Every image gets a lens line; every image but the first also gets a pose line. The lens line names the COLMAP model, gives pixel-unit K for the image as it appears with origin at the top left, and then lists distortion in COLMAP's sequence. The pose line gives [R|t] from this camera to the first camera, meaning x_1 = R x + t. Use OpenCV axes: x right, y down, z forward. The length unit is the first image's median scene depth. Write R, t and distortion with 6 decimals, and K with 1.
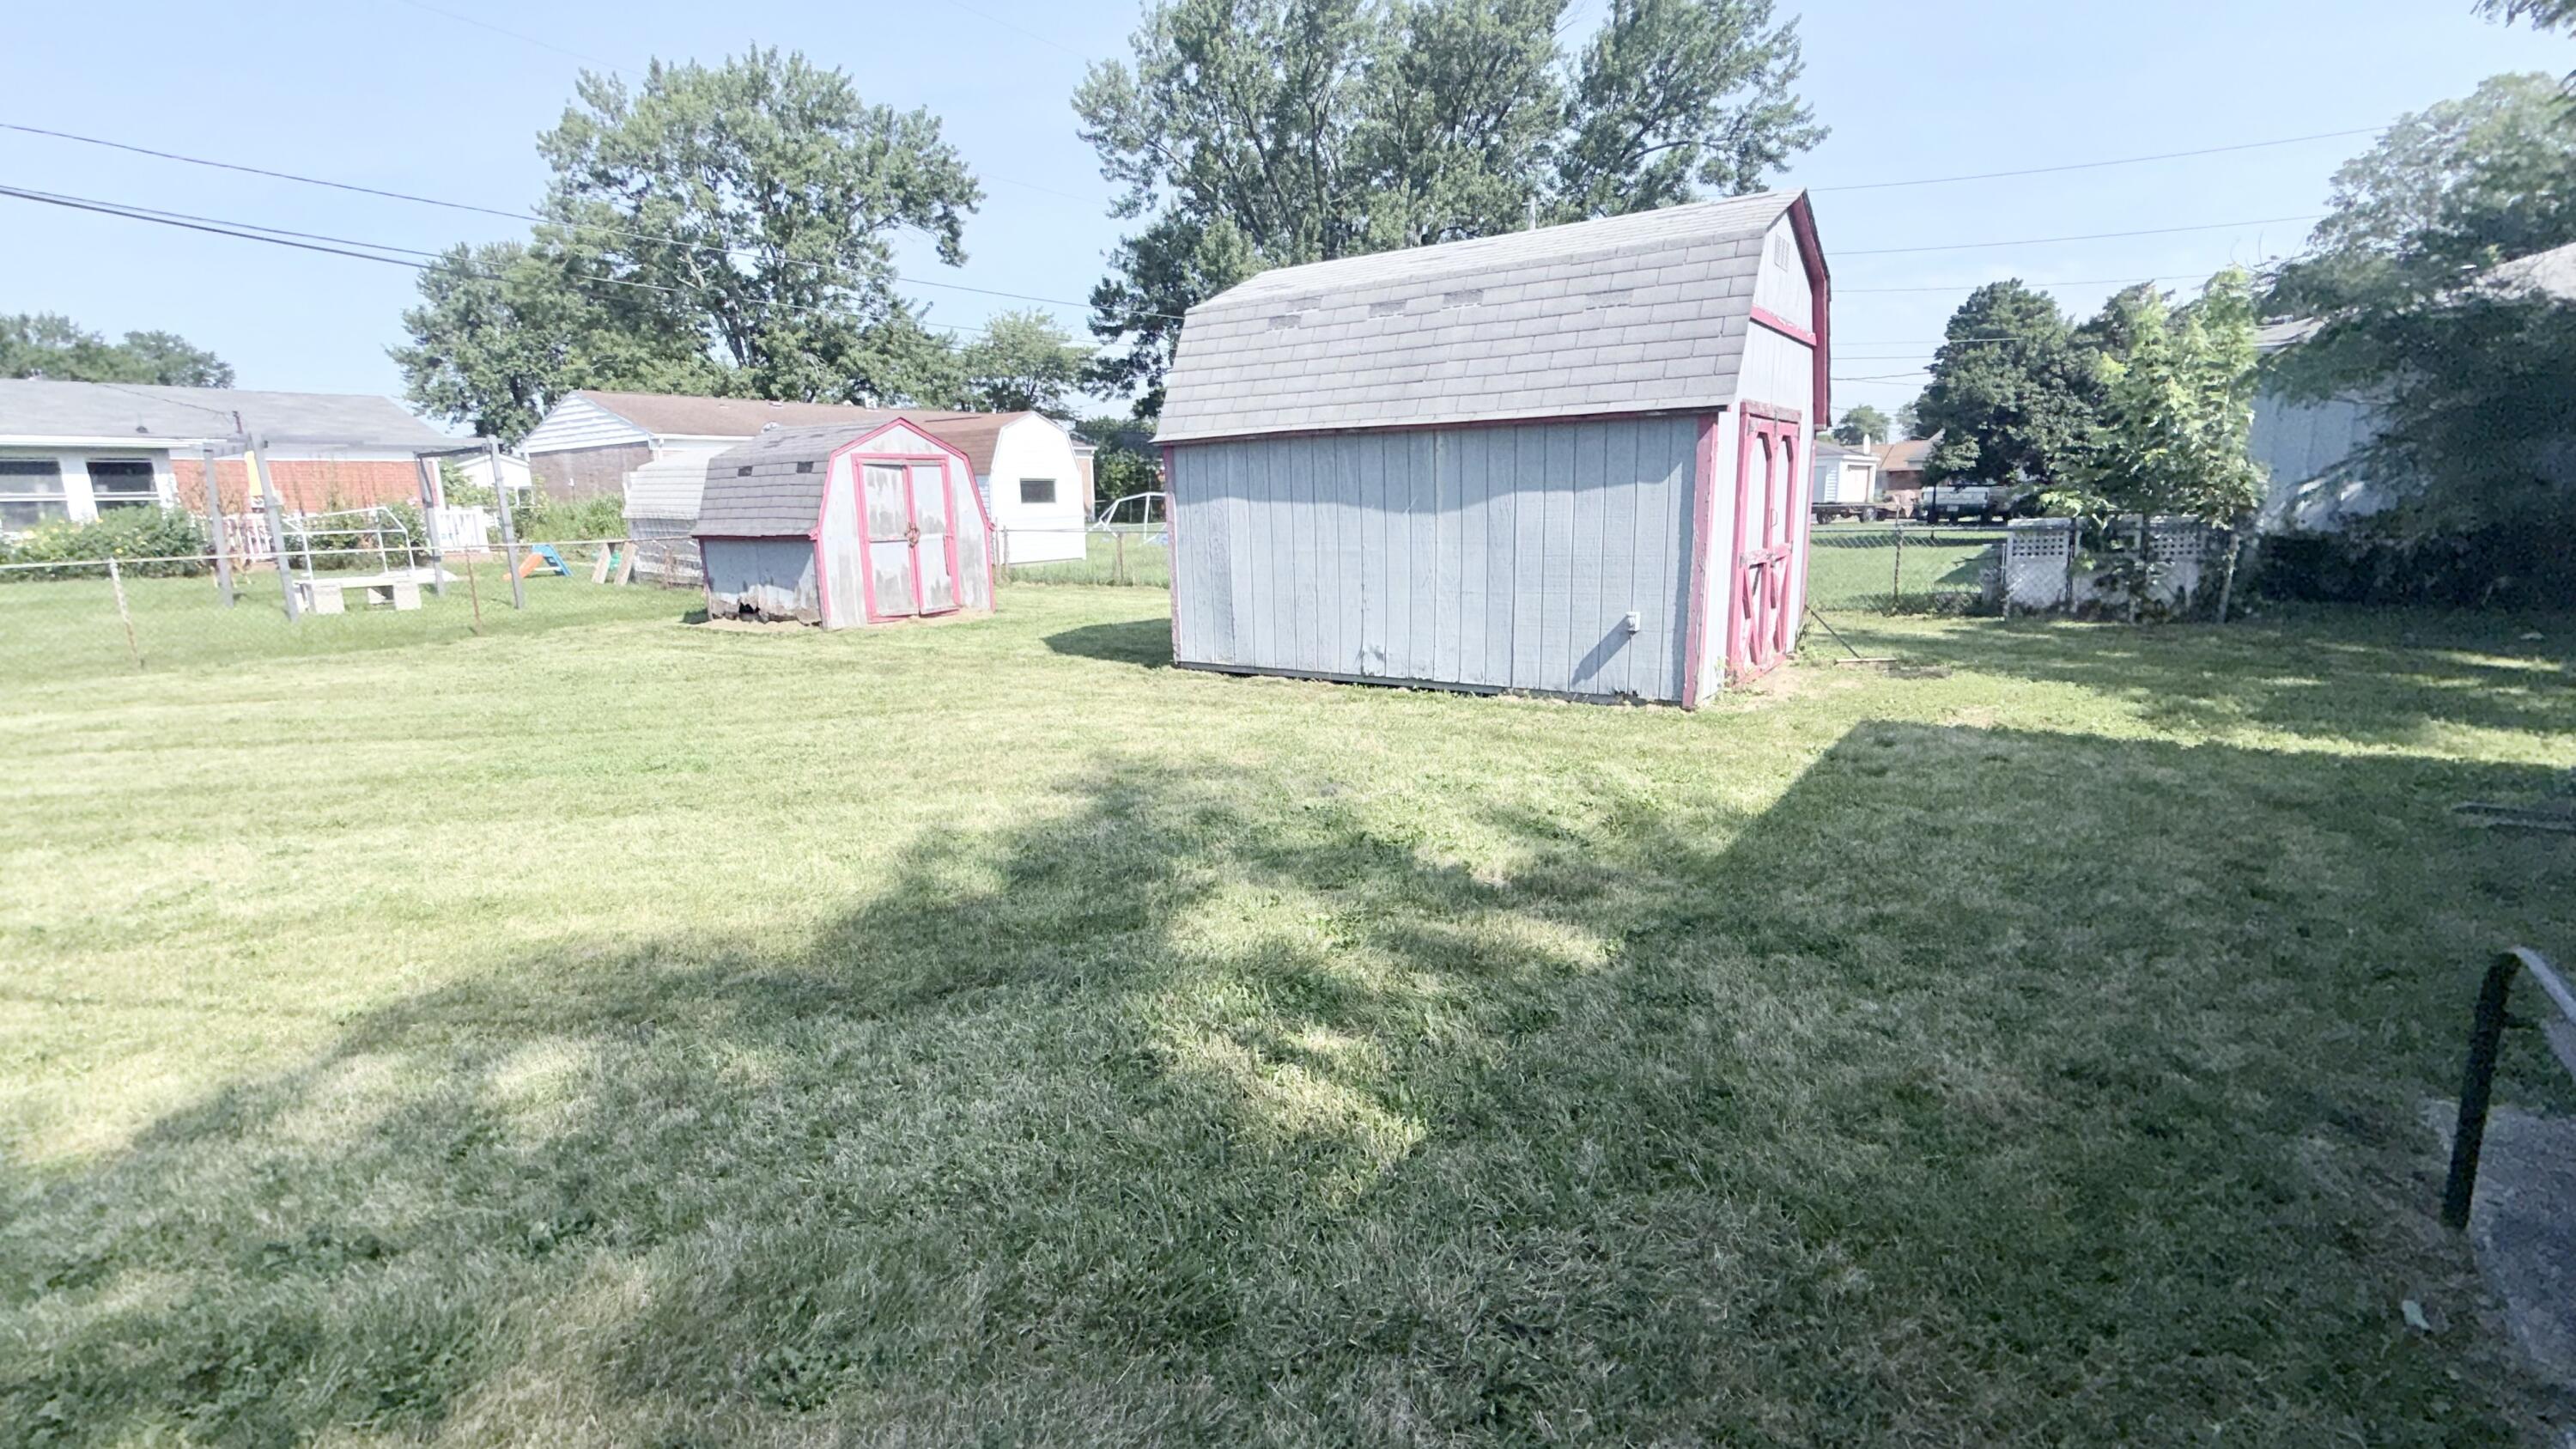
lens RADIAL K [[1134.8, 0, 1288.0], [0, 1134.8, 724.5], [0, 0, 1]] dist [-0.000600, -0.000234]
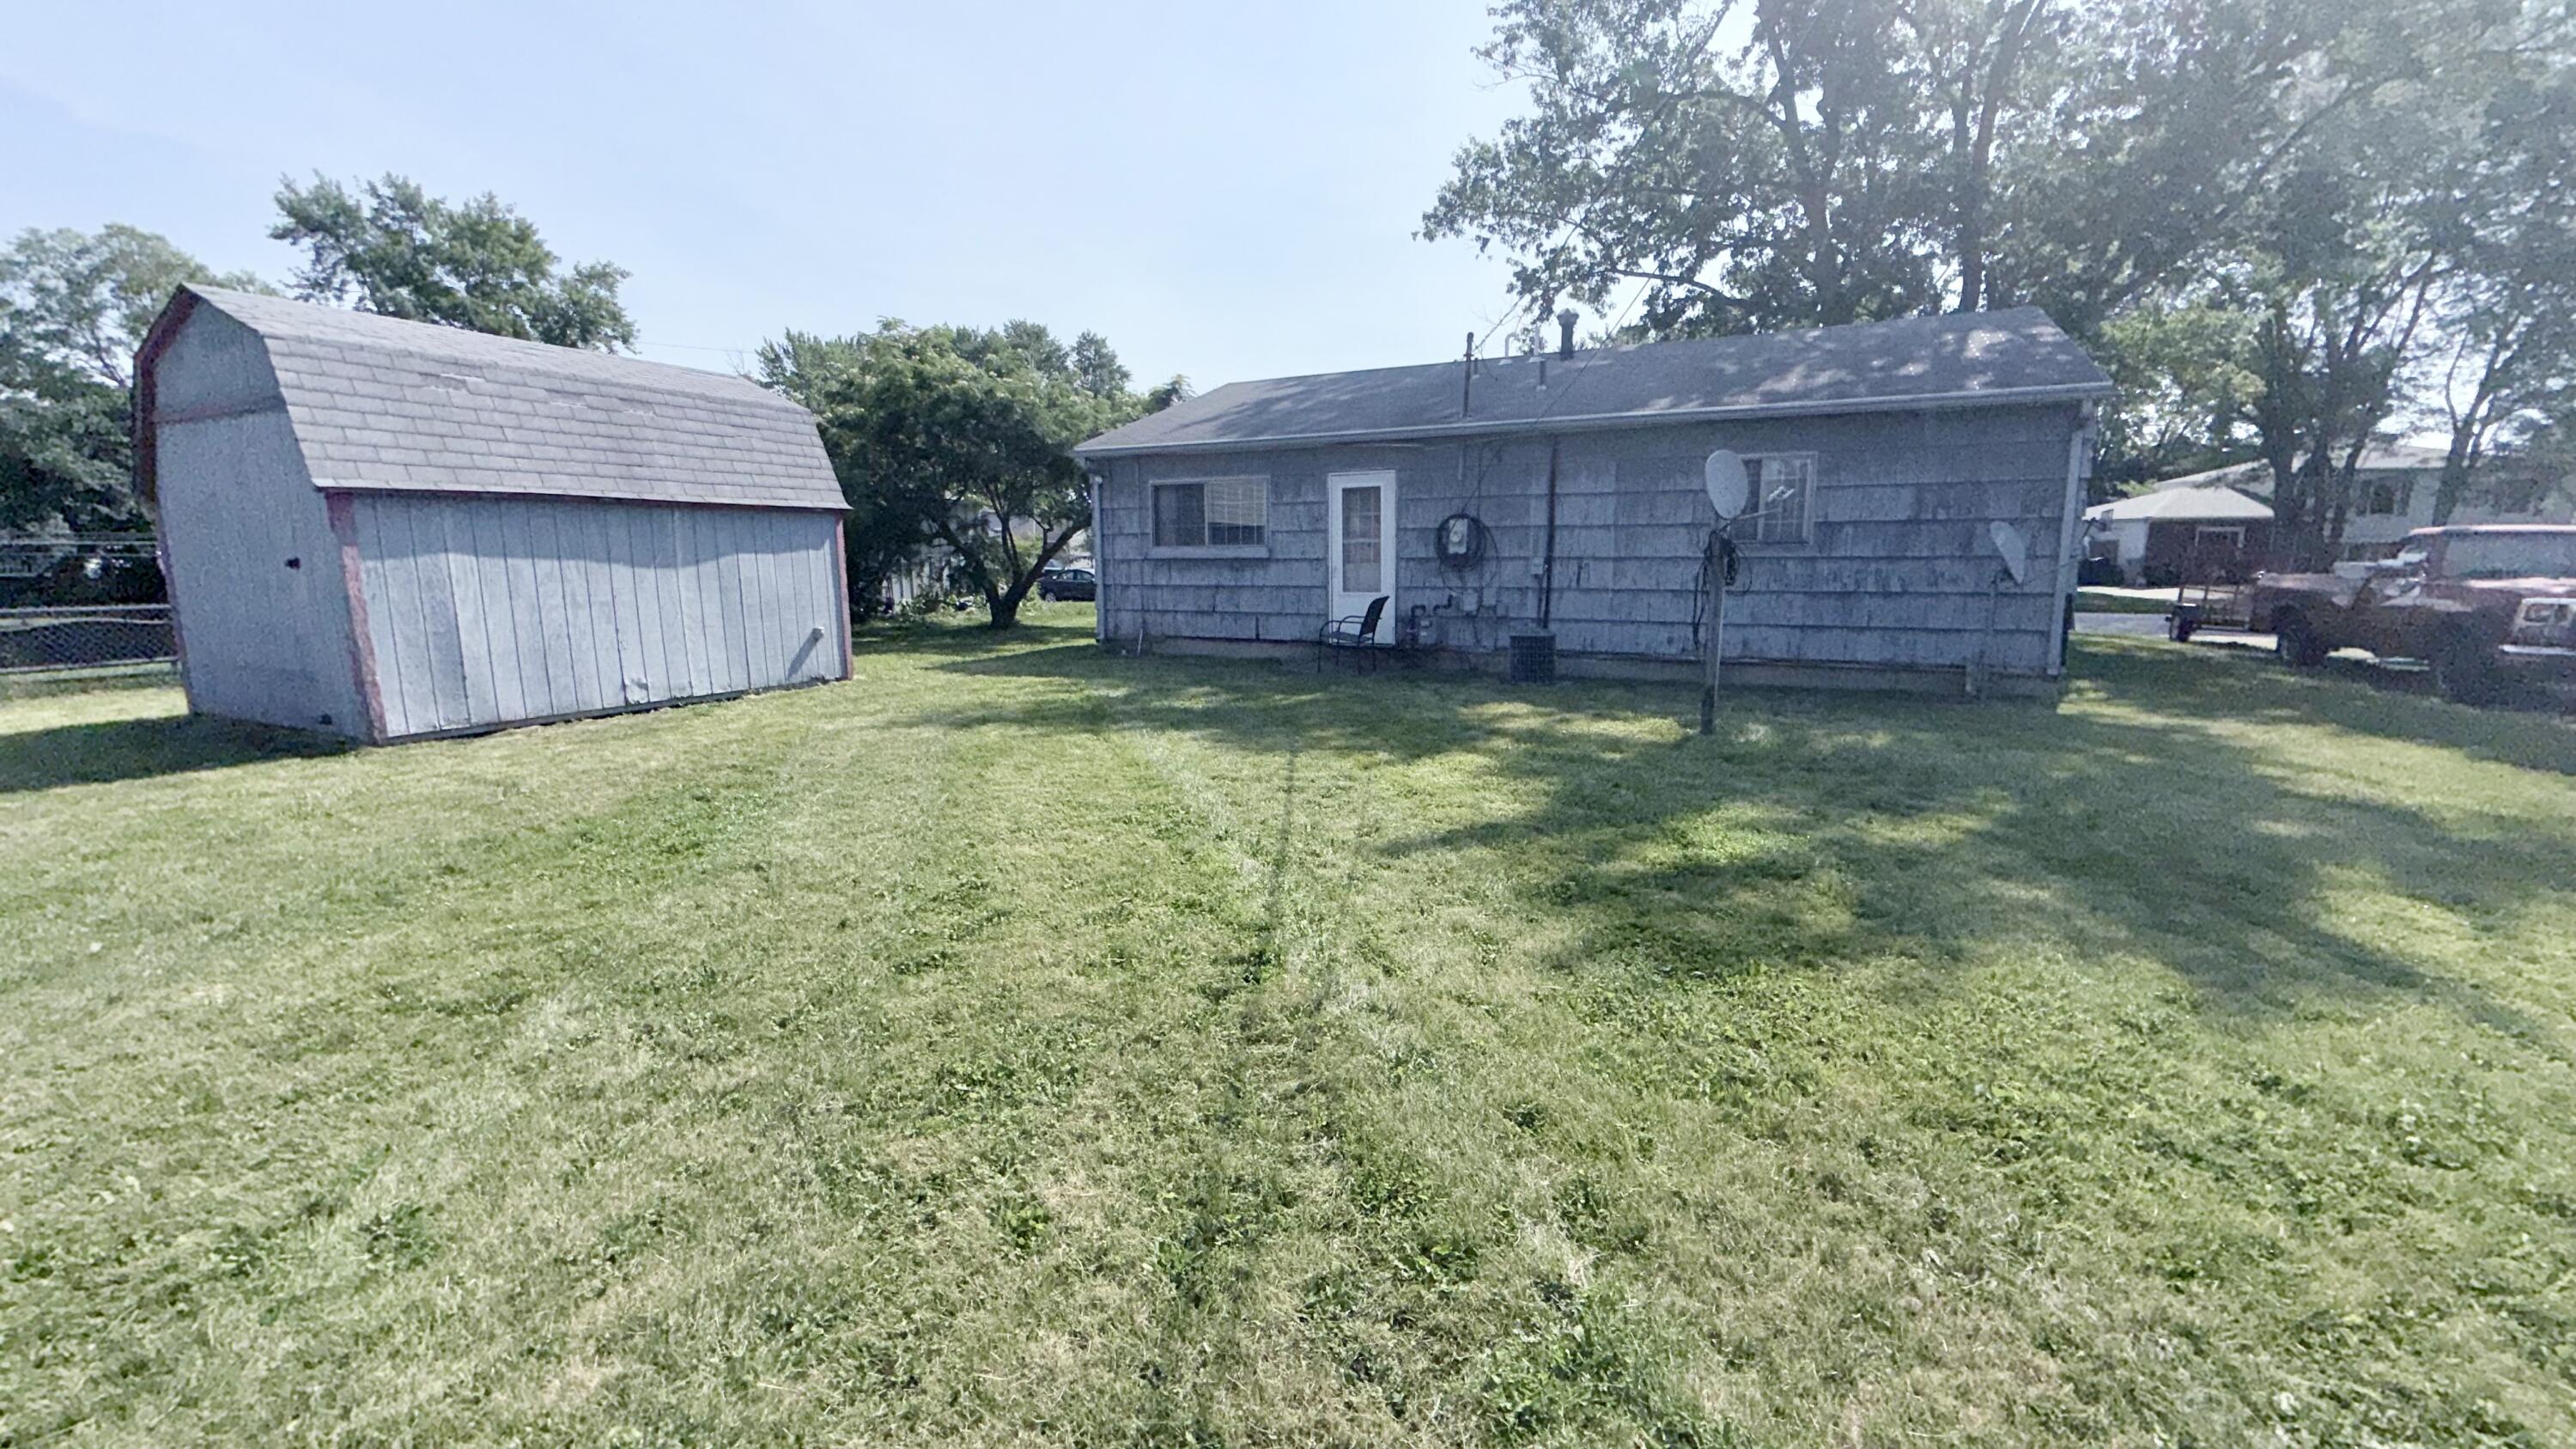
lens RADIAL K [[1035.1, 0, 1288.0], [0, 1035.1, 724.5], [0, 0, 1]] dist [0.001755, -0.000242]
pose [[-0.157018, -0.136184, 0.978161, -1.120576], [0.204891, 0.964405, 0.167159, -0.064332], [-0.966108, 0.226663, -0.123526, 0.478601]]
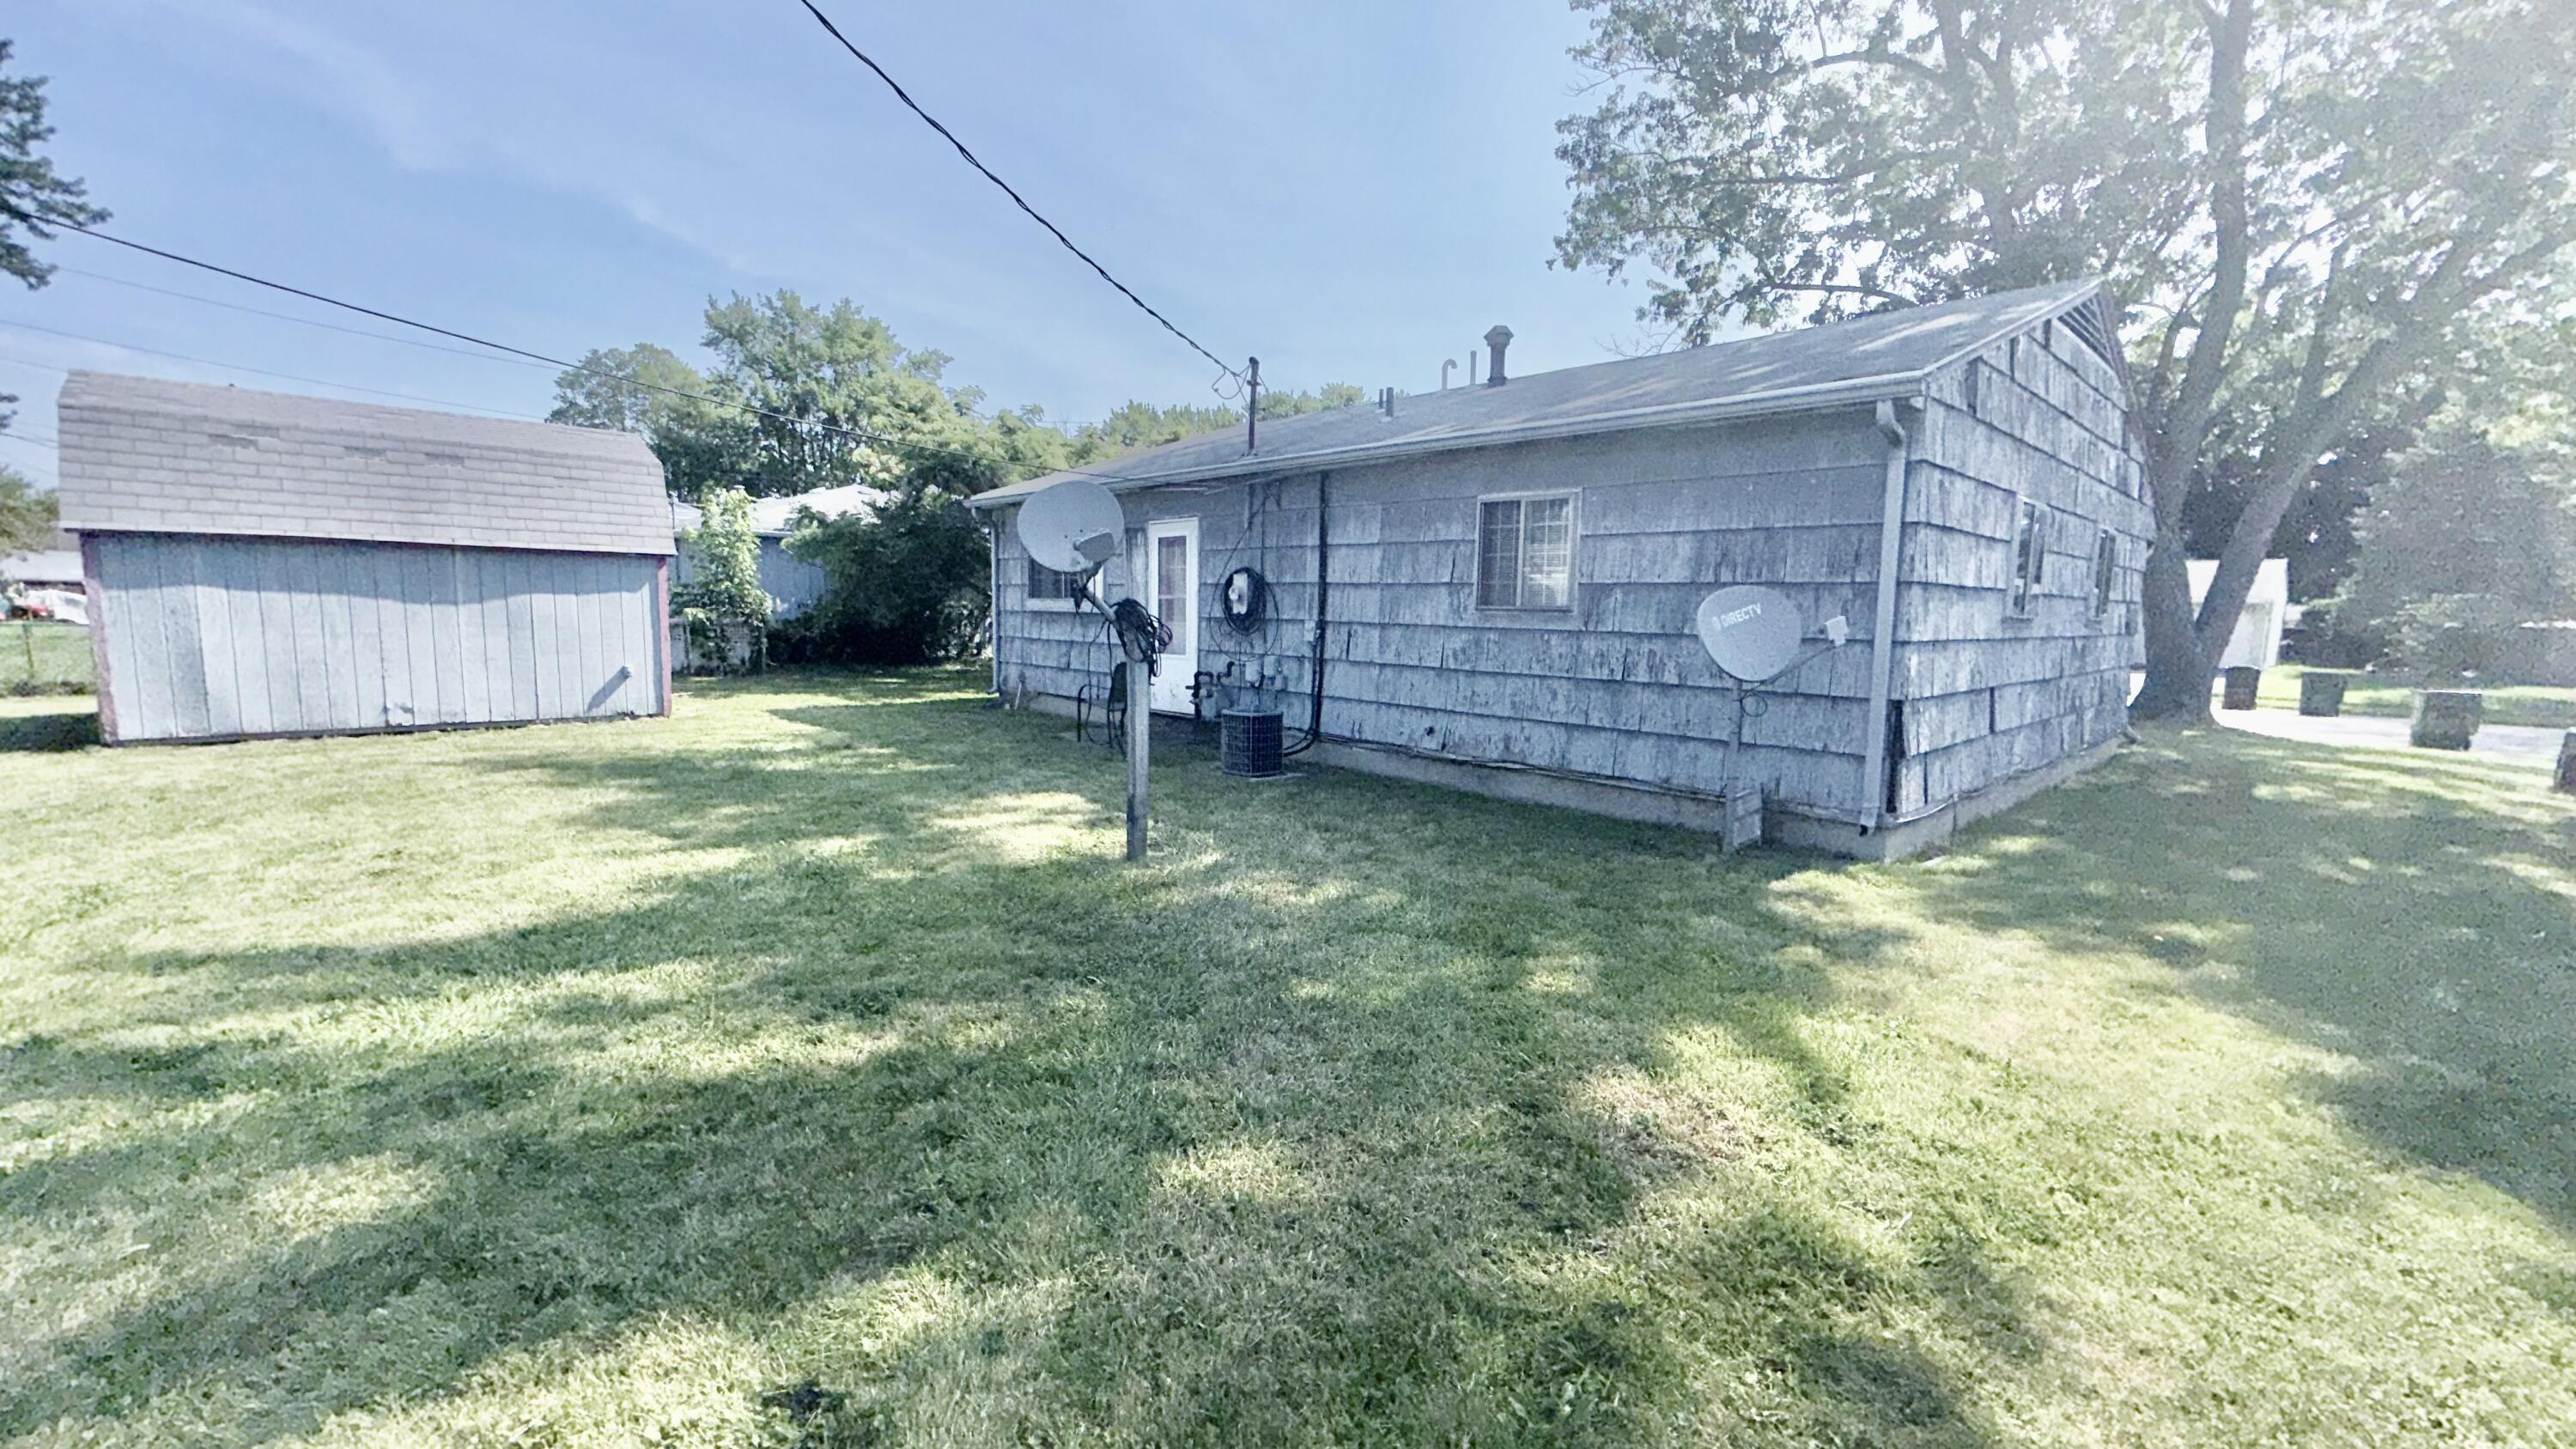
lens RADIAL K [[1035.1, 0, 1288.0], [0, 1035.1, 724.5], [0, 0, 1]] dist [0.001755, -0.000242]
pose [[0.191906, -0.082895, 0.977906, -0.919537], [0.168550, 0.984405, 0.050369, 0.070529], [-0.966831, 0.155160, 0.202885, -0.252967]]
